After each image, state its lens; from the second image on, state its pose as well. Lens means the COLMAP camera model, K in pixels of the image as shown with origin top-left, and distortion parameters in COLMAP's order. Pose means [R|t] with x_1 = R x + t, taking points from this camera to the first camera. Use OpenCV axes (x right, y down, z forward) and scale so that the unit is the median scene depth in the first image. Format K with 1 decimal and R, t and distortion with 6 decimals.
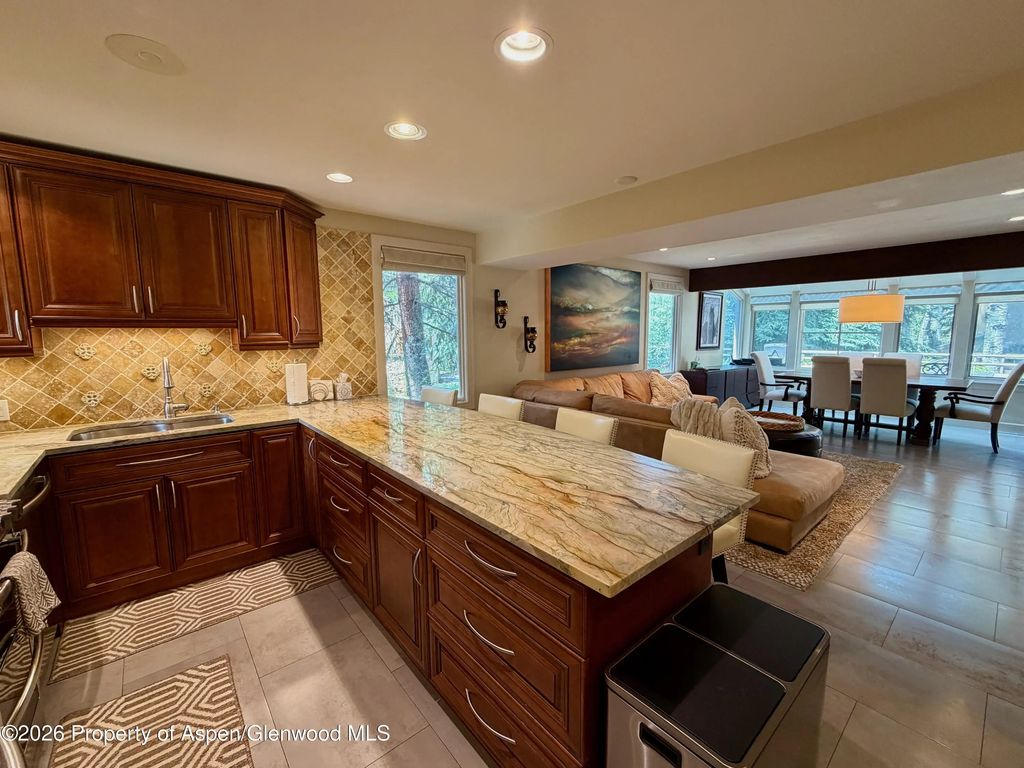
lens RADIAL K [[432.3, 0, 509.1], [0, 432.3, 385.0], [0, 0, 1]] dist [0.000191, -0.000104]
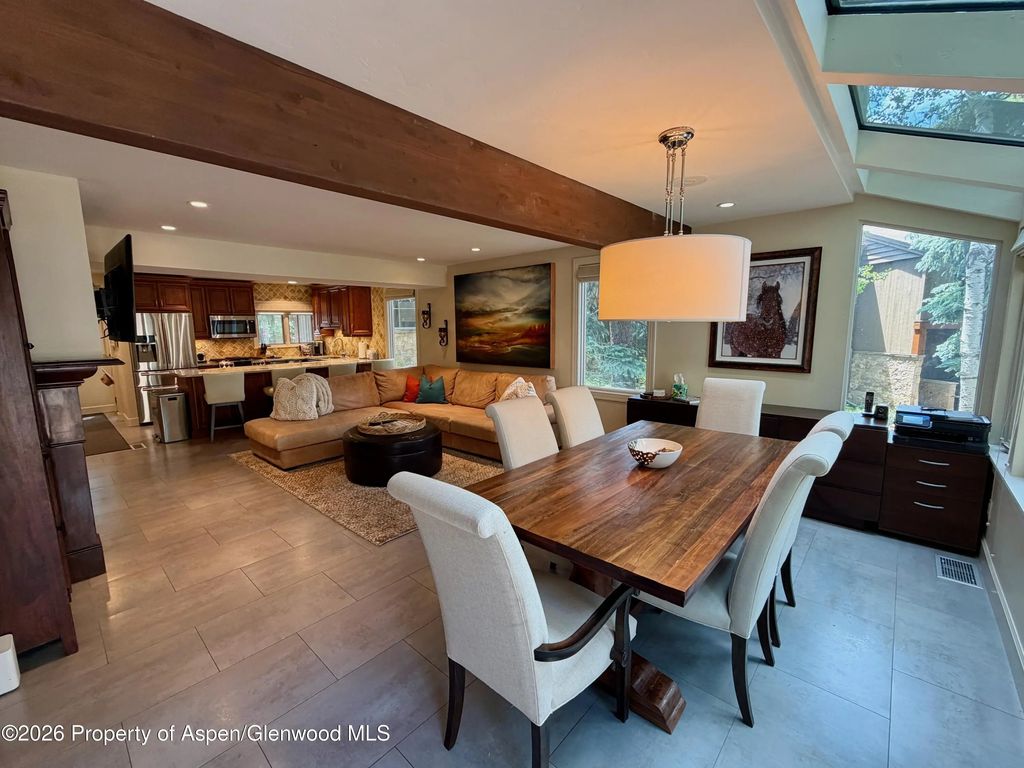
lens RADIAL K [[432.3, 0, 509.1], [0, 432.3, 385.0], [0, 0, 1]] dist [0.000191, -0.000104]
pose [[0.129624, 0.139967, -0.981635, 1.398084], [-0.112831, 0.985639, 0.125639, -0.142852], [0.985123, 0.094473, 0.143555, 0.973748]]
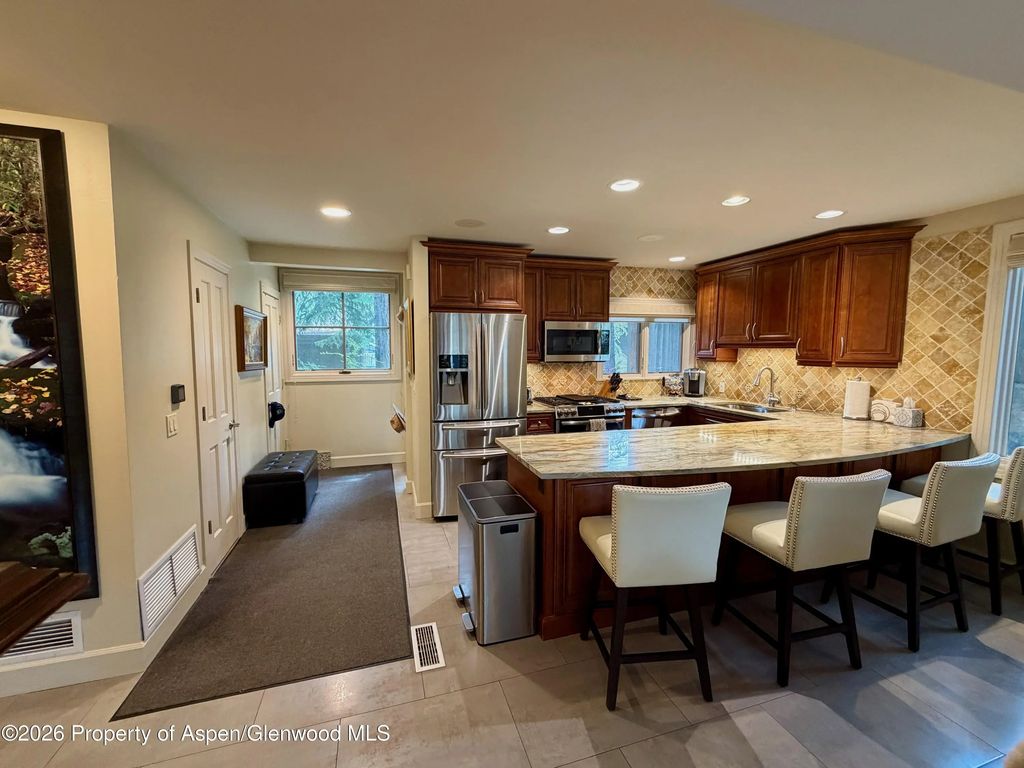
lens RADIAL K [[432.3, 0, 509.1], [0, 432.3, 385.0], [0, 0, 1]] dist [0.000191, -0.000104]
pose [[-0.391677, 0.082779, -0.916372, 0.531235], [-0.113563, 0.983981, 0.137426, -0.057011], [0.913068, 0.157892, -0.376002, 0.395090]]
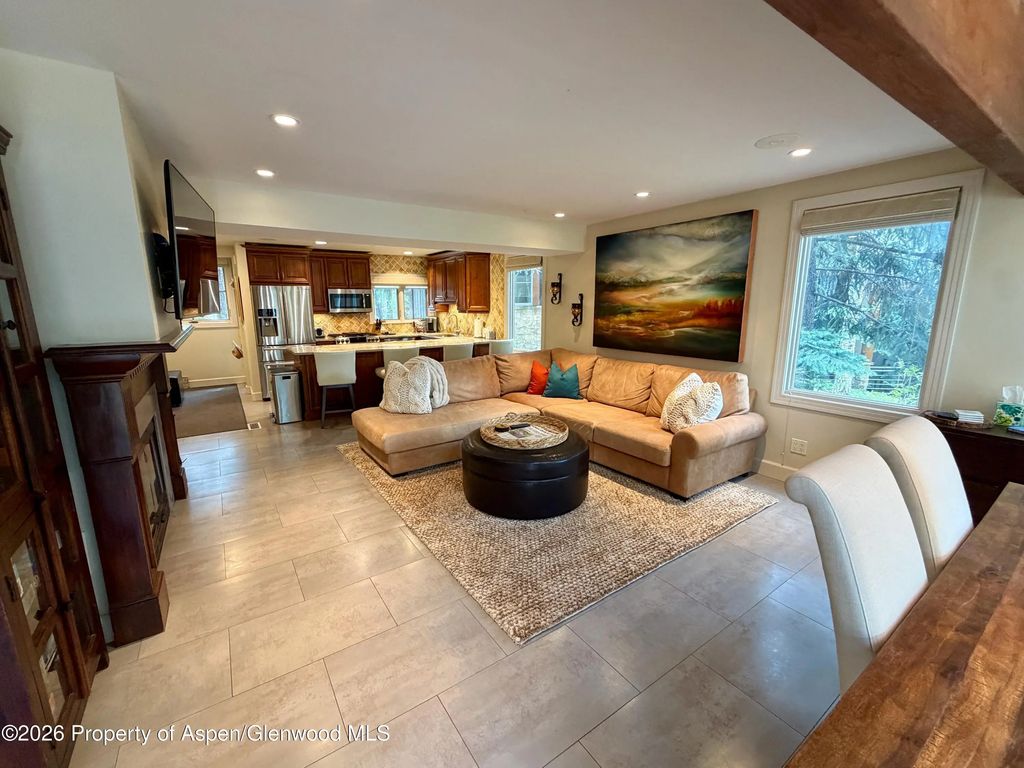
lens RADIAL K [[432.3, 0, 509.1], [0, 432.3, 385.0], [0, 0, 1]] dist [0.000191, -0.000104]
pose [[-0.105145, 0.192310, -0.975685, 1.150917], [-0.119575, 0.971560, 0.204383, -0.128941], [0.987242, 0.138158, -0.079160, 0.893334]]
